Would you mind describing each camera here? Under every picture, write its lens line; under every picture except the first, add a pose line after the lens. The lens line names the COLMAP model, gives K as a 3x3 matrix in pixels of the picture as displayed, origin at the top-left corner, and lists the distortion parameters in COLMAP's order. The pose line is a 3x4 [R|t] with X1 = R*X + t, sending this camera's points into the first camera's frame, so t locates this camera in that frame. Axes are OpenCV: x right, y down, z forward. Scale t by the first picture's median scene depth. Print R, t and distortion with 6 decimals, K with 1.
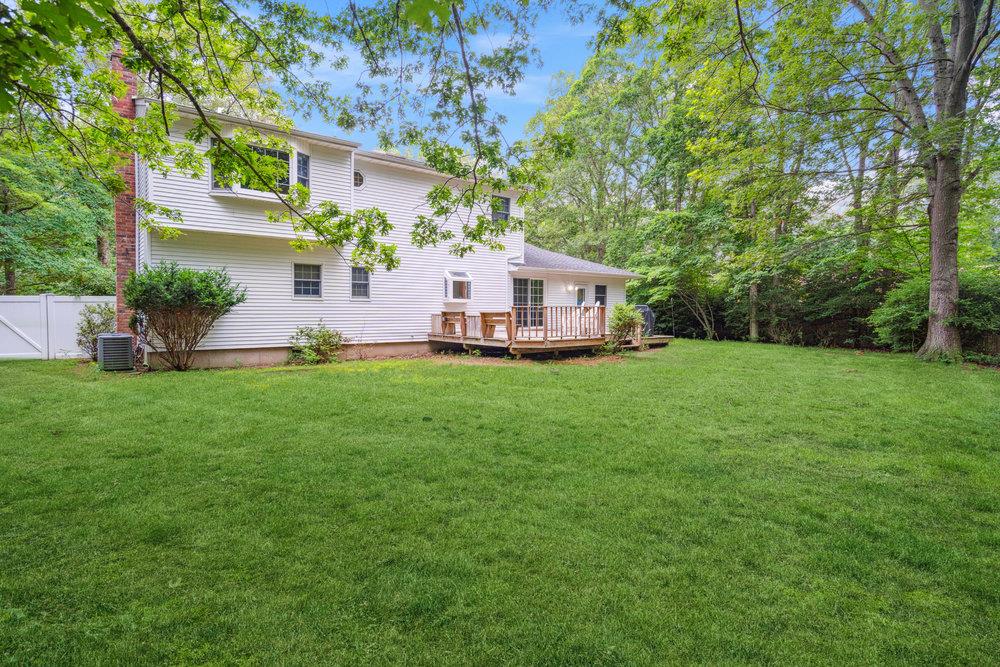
lens RADIAL K [[516.8, 0, 501.2], [0, 516.8, 329.4], [0, 0, 1]] dist [-0.002186, 0.000019]
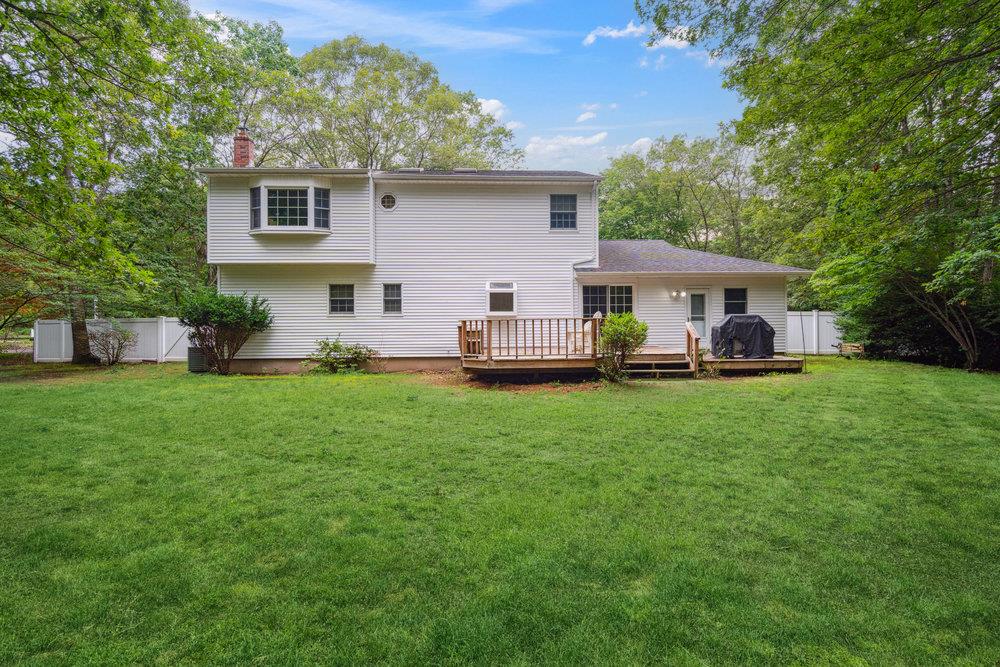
lens RADIAL K [[516.8, 0, 506.0], [0, 516.8, 323.2], [0, 0, 1]] dist [-0.002186, 0.000019]
pose [[0.801134, -0.009667, -0.598407, 0.553626], [-0.012126, 0.999402, -0.032379, -0.010041], [0.598362, 0.033197, 0.800538, 0.306229]]
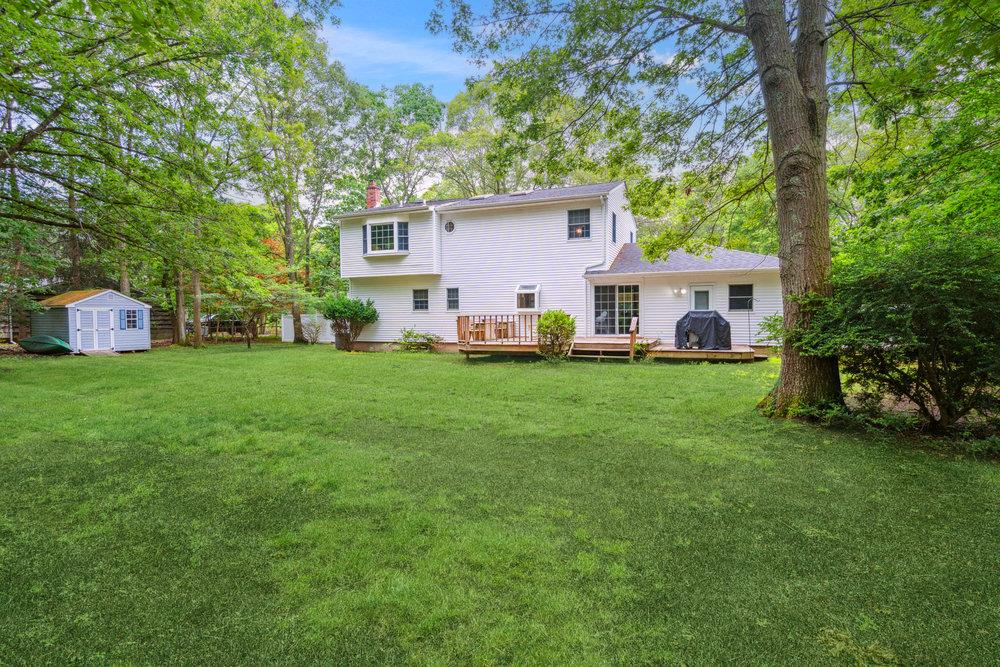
lens RADIAL K [[516.8, 0, 496.6], [0, 516.8, 341.6], [0, 0, 1]] dist [-0.002186, 0.000019]
pose [[0.467613, 0.035077, -0.883237, 1.063078], [-0.023618, 0.999351, 0.027185, -0.016531], [0.883618, 0.008149, 0.468138, 0.454696]]
